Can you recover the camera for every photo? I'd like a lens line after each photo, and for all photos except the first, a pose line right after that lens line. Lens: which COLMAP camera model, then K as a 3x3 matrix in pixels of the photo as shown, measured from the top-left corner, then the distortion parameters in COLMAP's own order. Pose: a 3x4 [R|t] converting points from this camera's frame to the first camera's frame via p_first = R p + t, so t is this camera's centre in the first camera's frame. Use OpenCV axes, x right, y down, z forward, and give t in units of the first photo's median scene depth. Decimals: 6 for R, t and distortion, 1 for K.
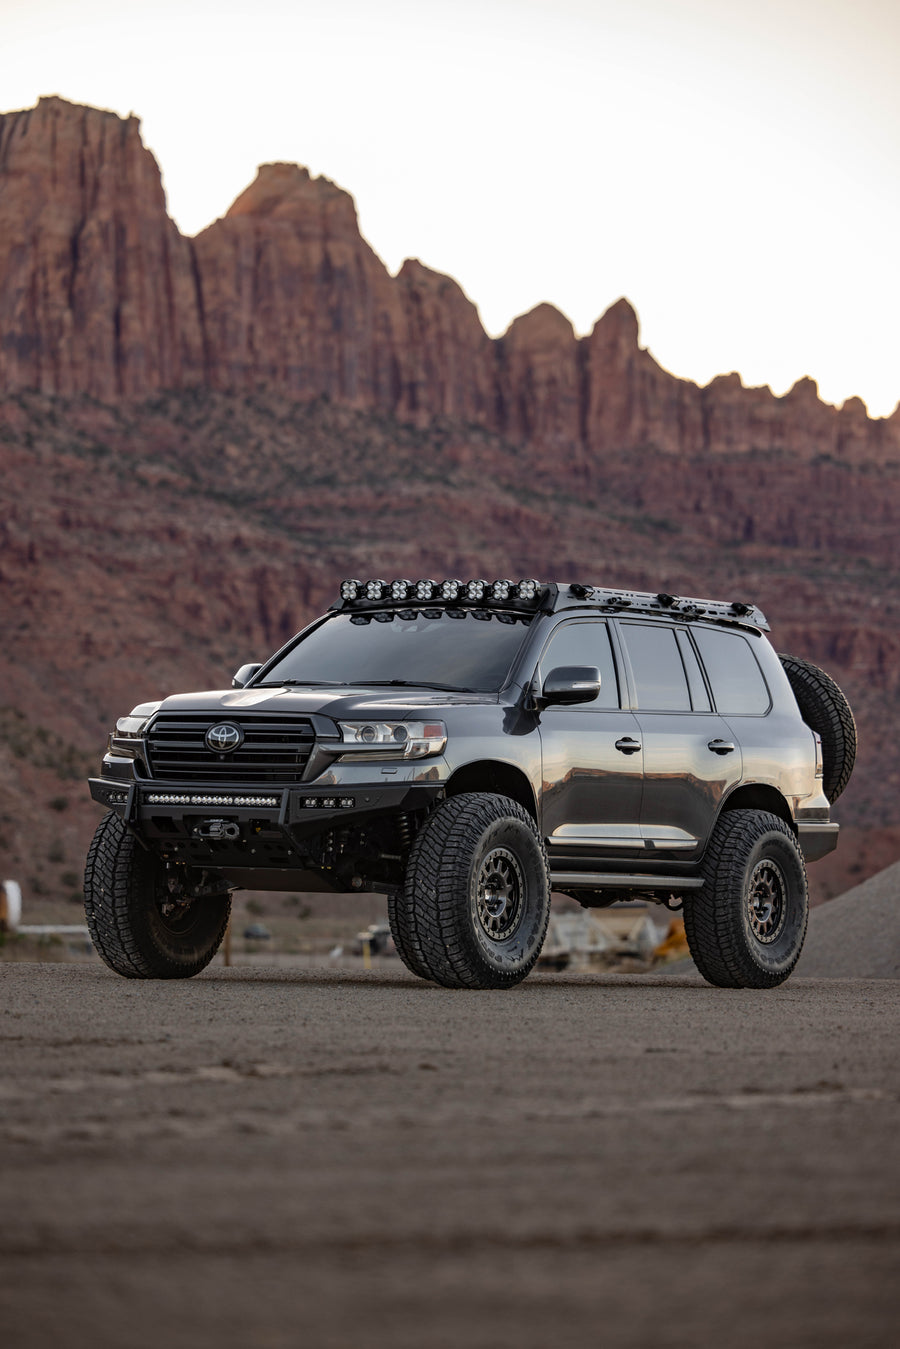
lens RADIAL K [[4904.2, 0, 450.0], [0, 4904.2, 674.5], [0, 0, 1]] dist [-0.063660, 1.761463]
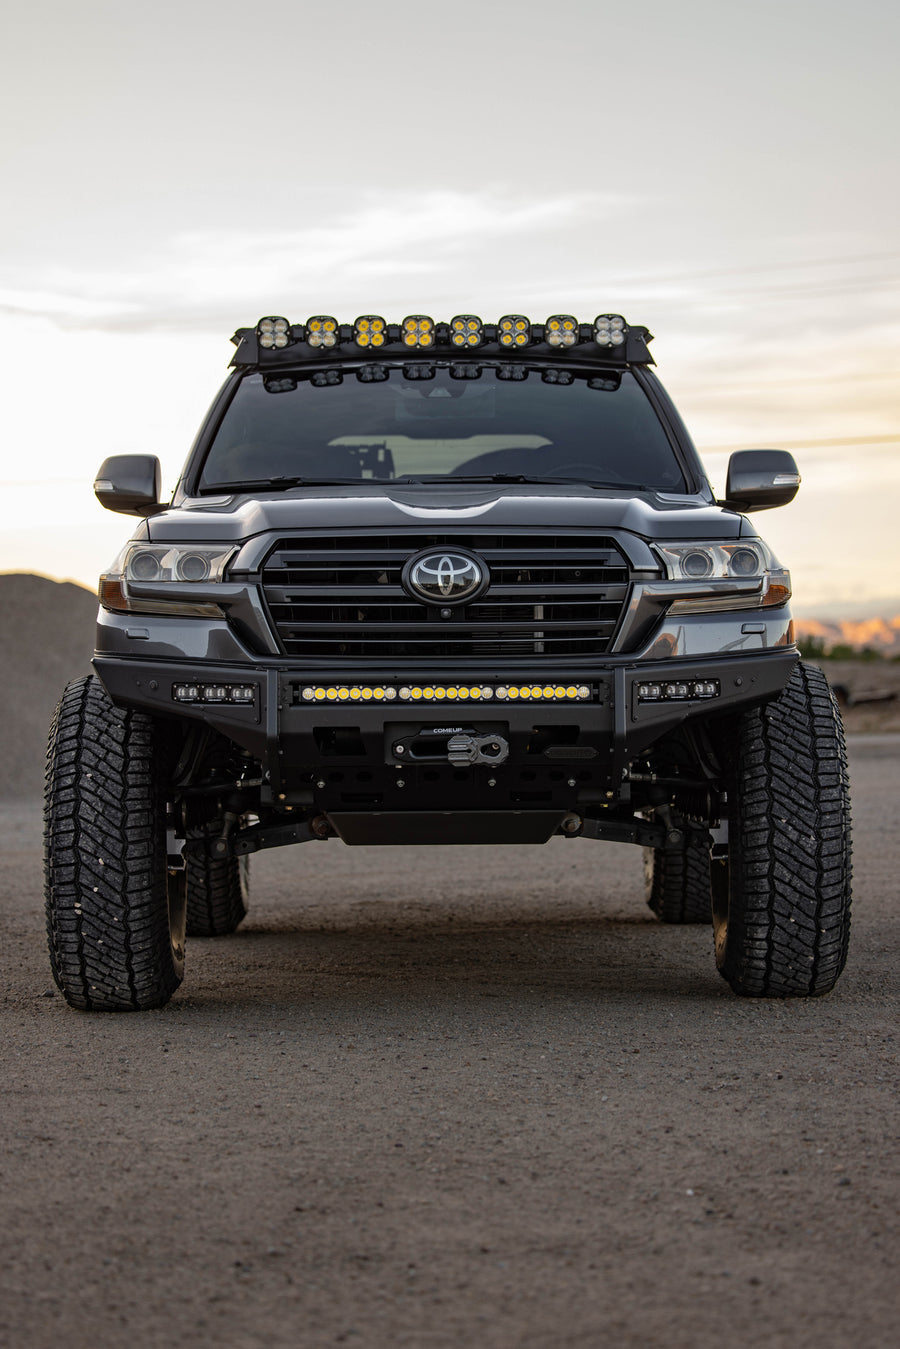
lens RADIAL K [[3279.4, 0, 396.6], [0, 3279.4, 671.9], [0, 0, 1]] dist [-0.075085, 0.044899]
pose [[0.858839, -0.038230, 0.510817, -0.232596], [0.014460, 0.998623, 0.050426, 0.004981], [-0.512041, -0.035922, 0.858209, 0.682307]]
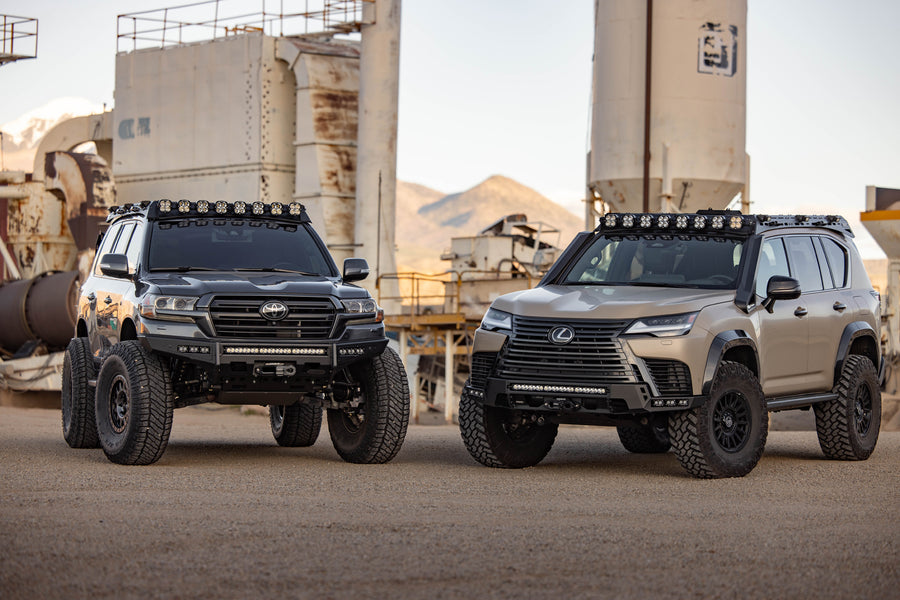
lens RADIAL K [[3067.2, 0, 450.0], [0, 3067.2, 300.0], [0, 0, 1]] dist [0.039886, -1.716108]
pose [[0.697496, -0.018248, 0.716357, -0.698963], [-0.019975, 0.998792, 0.044892, -0.035099], [-0.716311, -0.045621, 0.696289, 0.273618]]
